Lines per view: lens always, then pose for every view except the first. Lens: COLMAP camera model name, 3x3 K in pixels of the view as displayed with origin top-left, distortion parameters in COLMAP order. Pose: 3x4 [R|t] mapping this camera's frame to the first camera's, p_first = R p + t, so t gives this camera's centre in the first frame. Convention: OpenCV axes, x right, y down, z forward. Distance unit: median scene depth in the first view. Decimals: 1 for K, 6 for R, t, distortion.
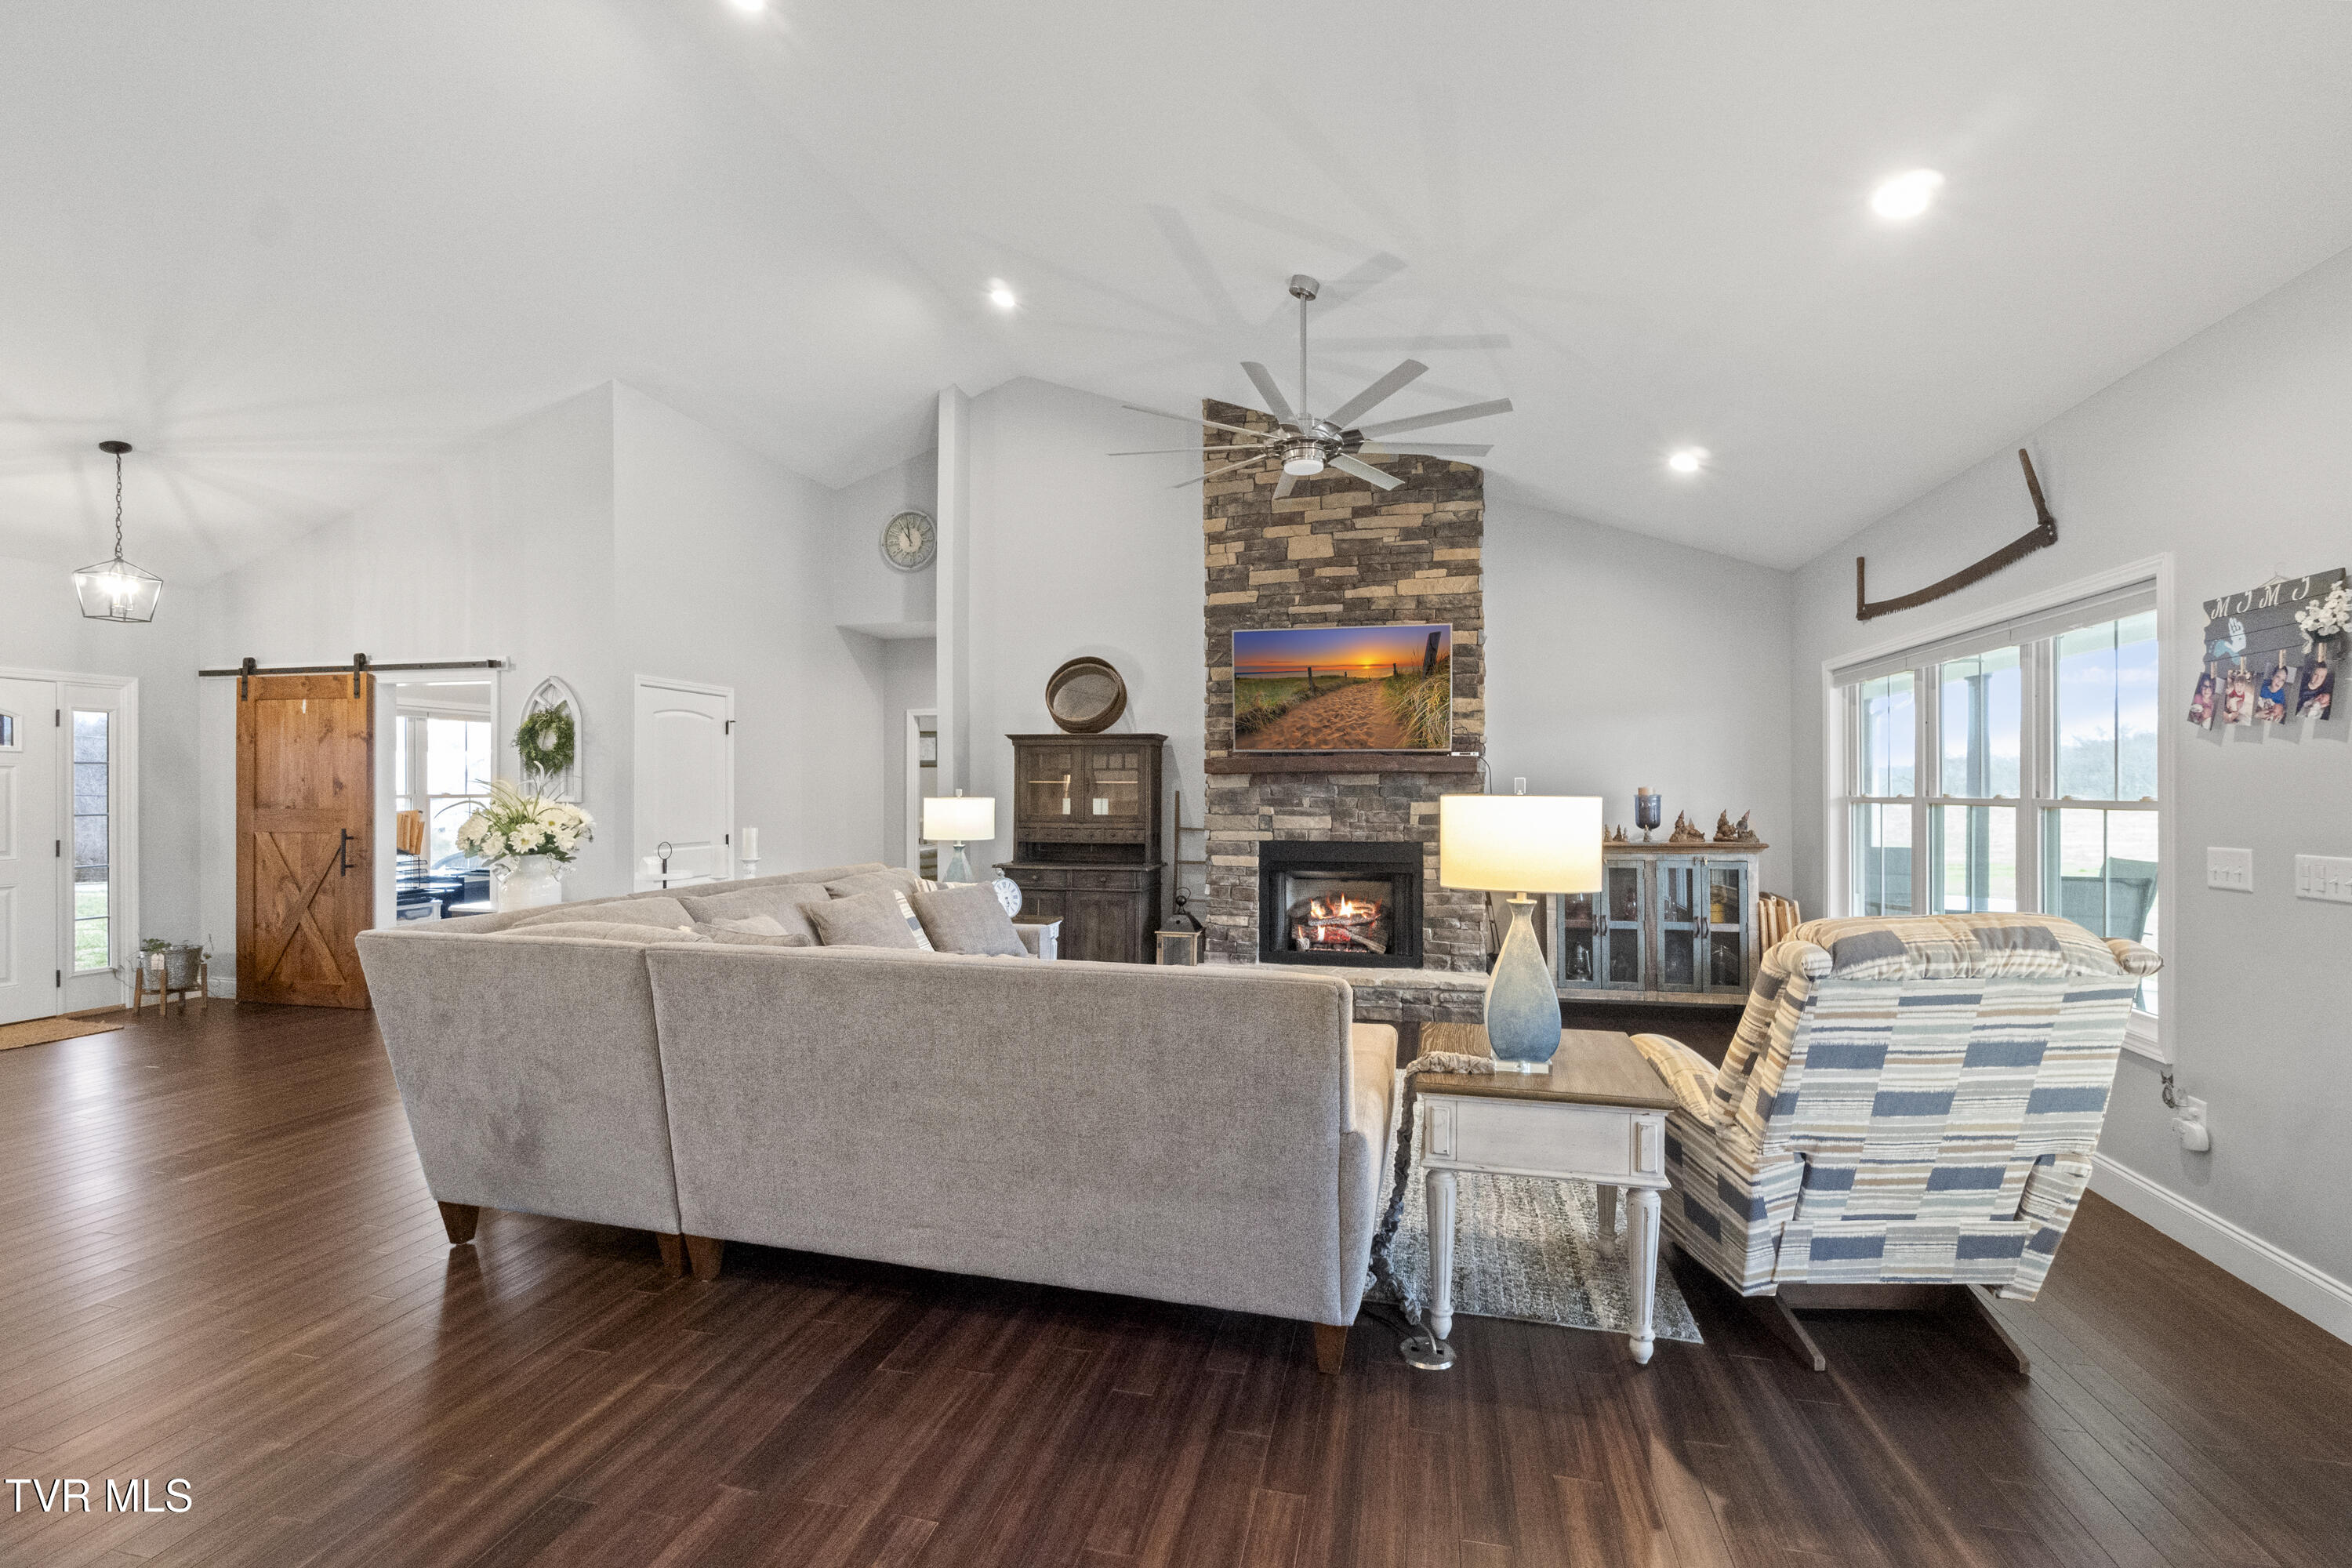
lens RADIAL K [[1028.6, 0, 1180.4], [0, 1028.6, 784.7], [0, 0, 1]] dist [-0.001386, 0.000233]
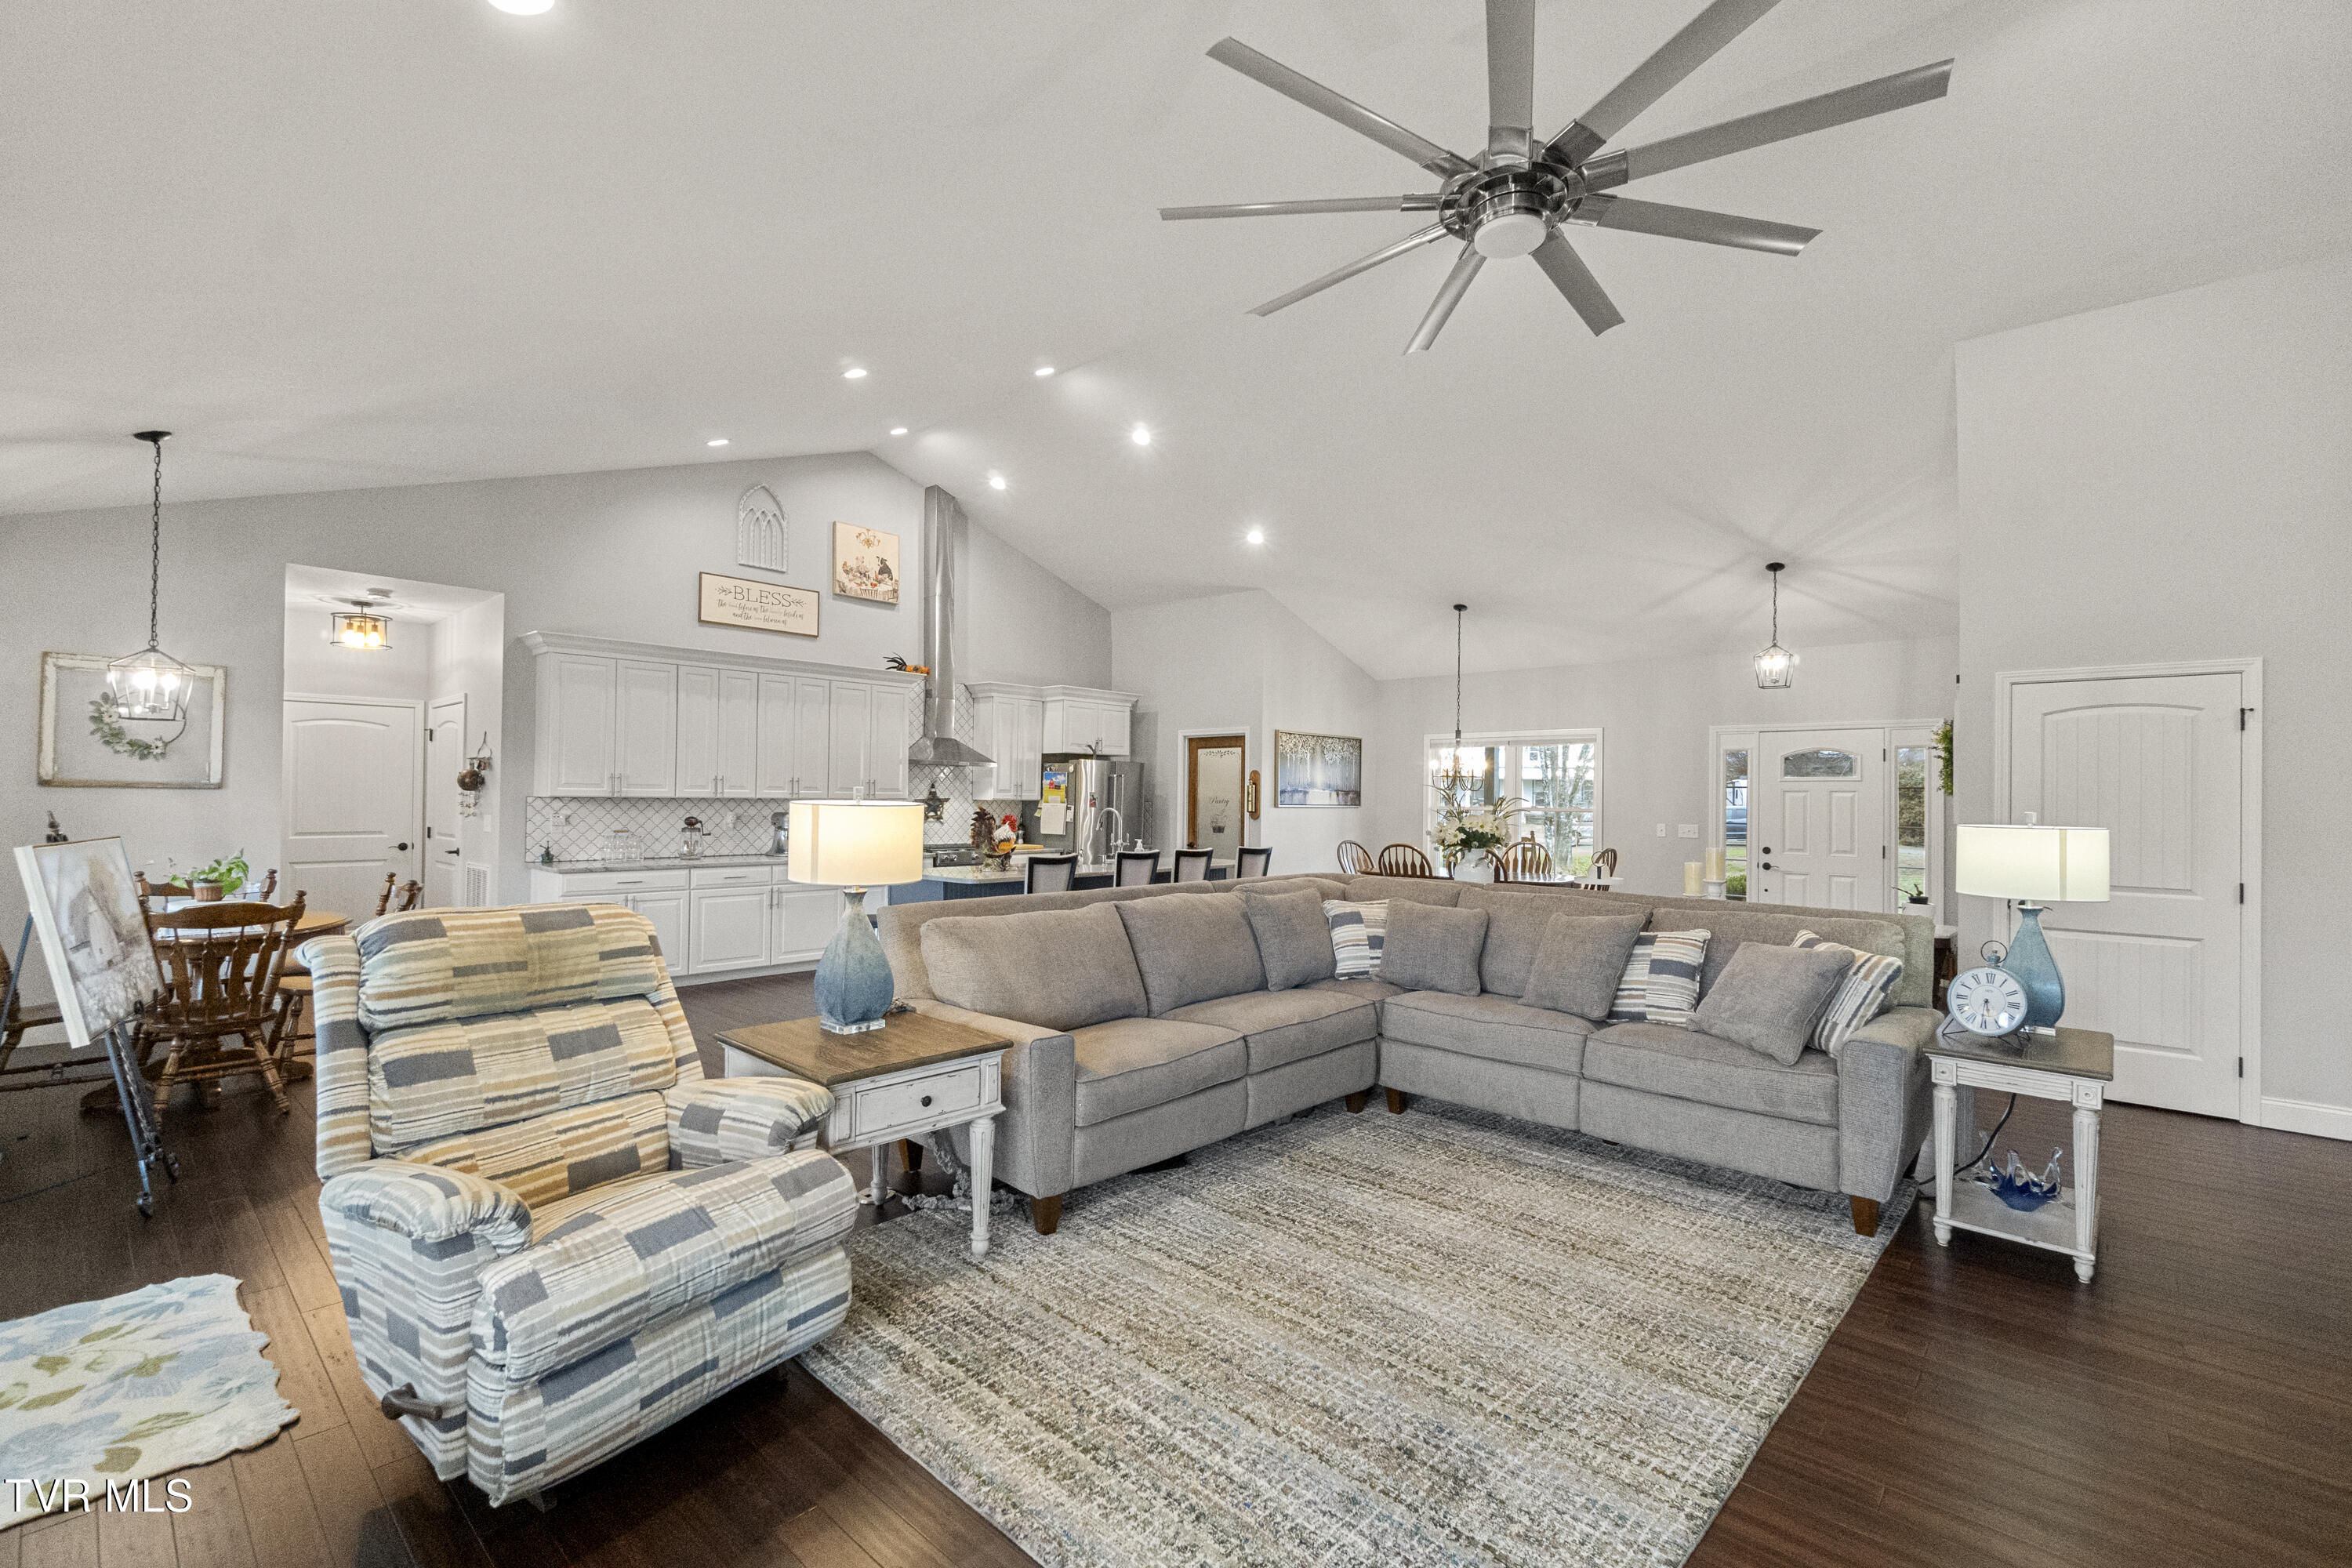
lens RADIAL K [[1028.6, 0, 1180.4], [0, 1028.6, 784.7], [0, 0, 1]] dist [-0.001386, 0.000233]
pose [[-0.485157, -0.016559, -0.874270, 0.501743], [-0.010298, 0.999860, -0.013223, 0.000963], [0.874367, 0.002588, -0.485259, 0.797356]]
